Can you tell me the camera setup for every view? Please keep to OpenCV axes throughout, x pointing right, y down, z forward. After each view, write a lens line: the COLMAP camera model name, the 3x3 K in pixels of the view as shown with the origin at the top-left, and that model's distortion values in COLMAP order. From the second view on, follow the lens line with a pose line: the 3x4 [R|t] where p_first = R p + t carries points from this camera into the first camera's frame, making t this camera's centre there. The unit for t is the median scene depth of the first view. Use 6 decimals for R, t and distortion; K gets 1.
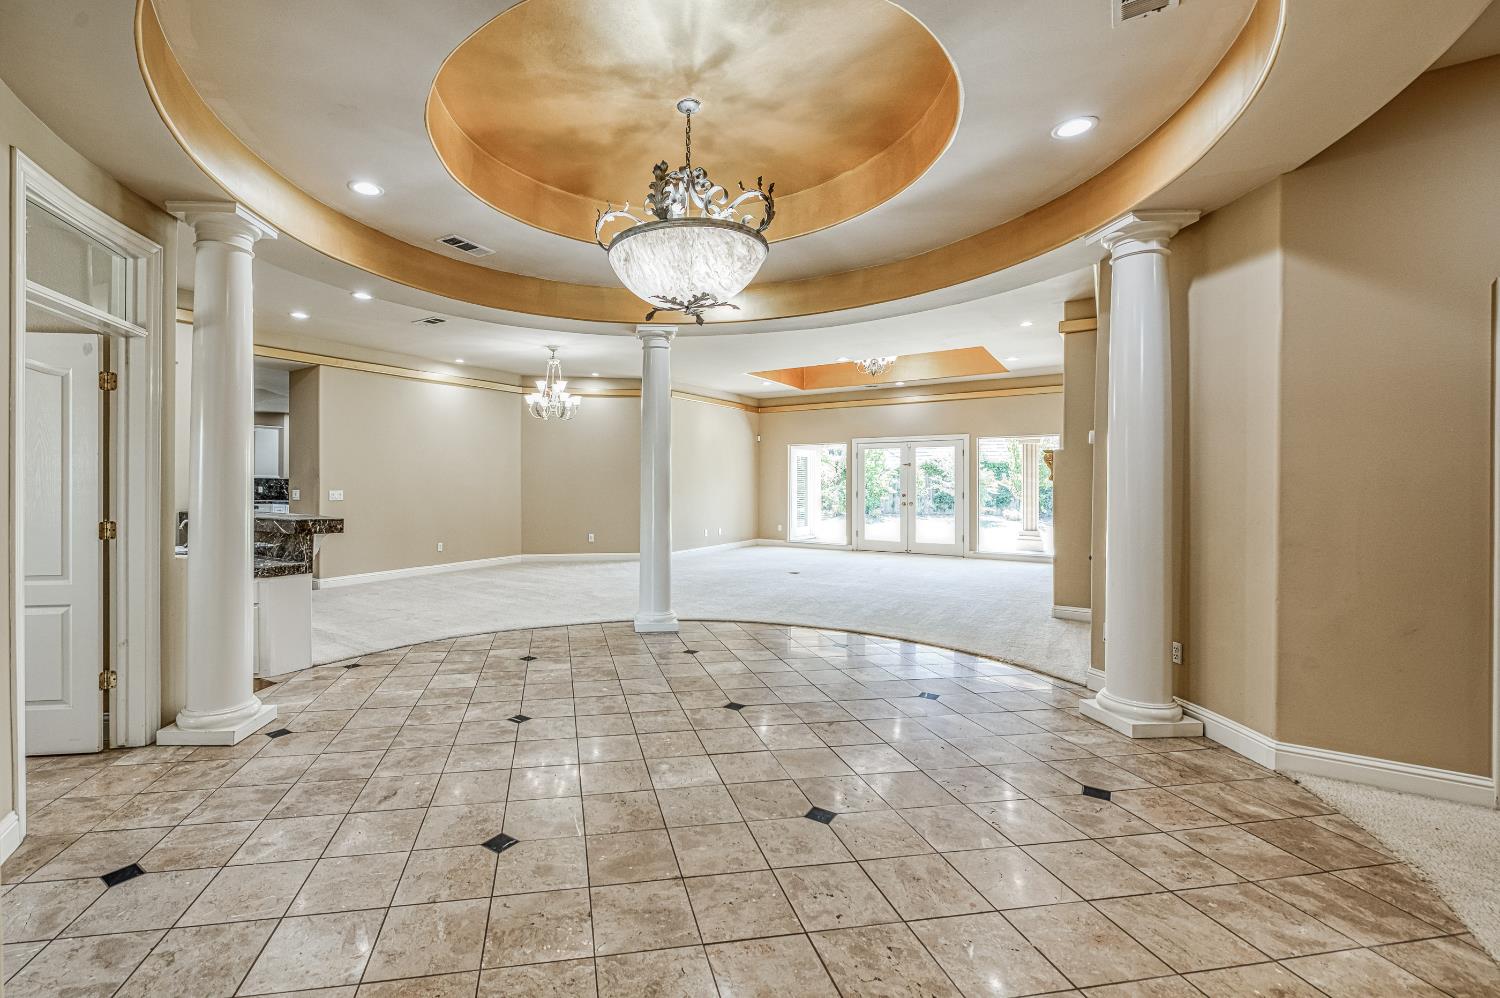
lens RADIAL K [[597.1, 0, 672.0], [0, 597.1, 476.9], [0, 0, 1]] dist [-0.014861, -0.001354]
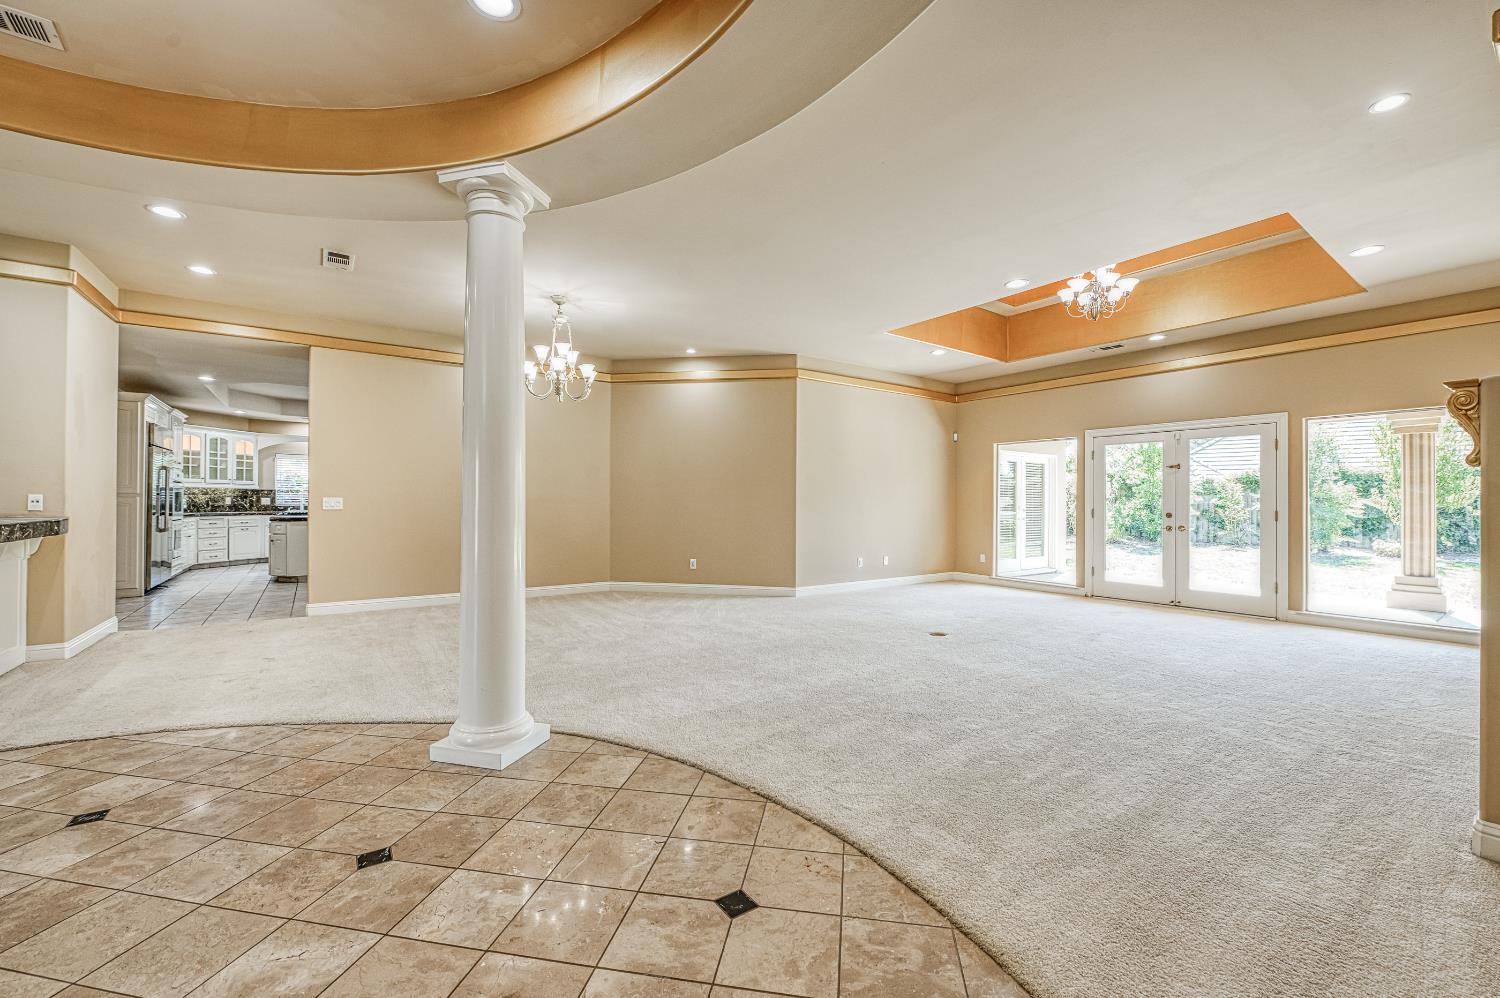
lens RADIAL K [[597.1, 0, 758.7], [0, 597.1, 492.7], [0, 0, 1]] dist [-0.014861, -0.001354]
pose [[0.953112, 0.002350, -0.302608, 0.180059], [-0.004251, 0.999975, -0.005625, 0.013593], [0.302587, 0.006647, 0.953099, 0.288585]]
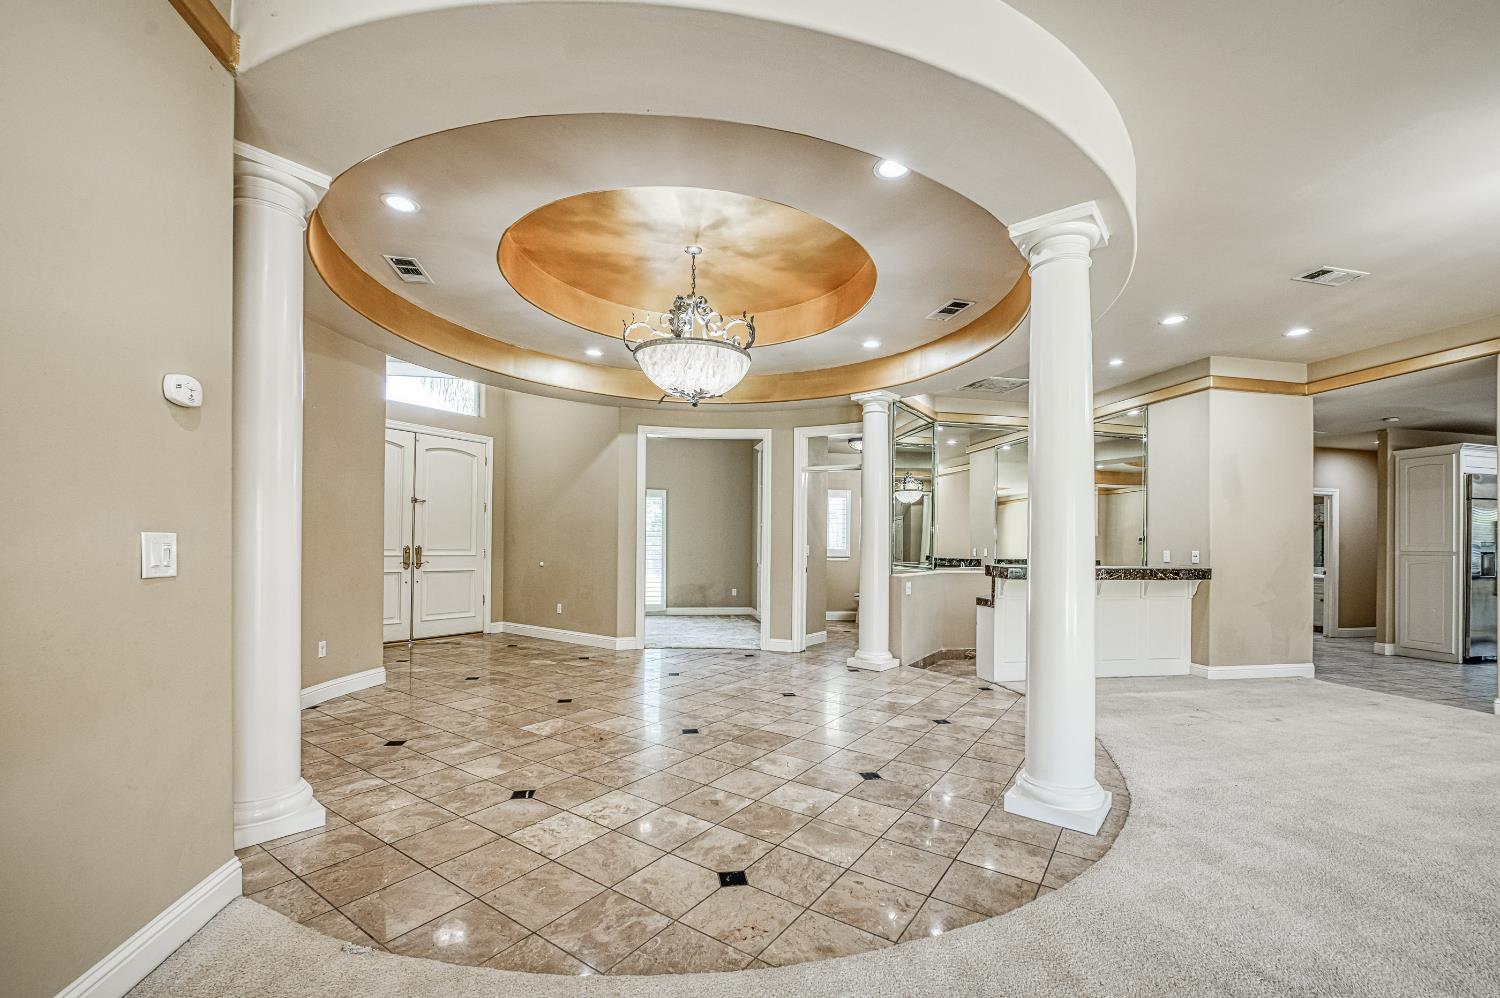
lens RADIAL K [[597.1, 0, 739.9], [0, 597.1, 544.6], [0, 0, 1]] dist [-0.014861, -0.001354]
pose [[-0.684505, -0.007753, -0.728967, 0.269239], [-0.008181, 0.999962, -0.002954, 0.014068], [0.728962, 0.003941, -0.684543, 0.578532]]
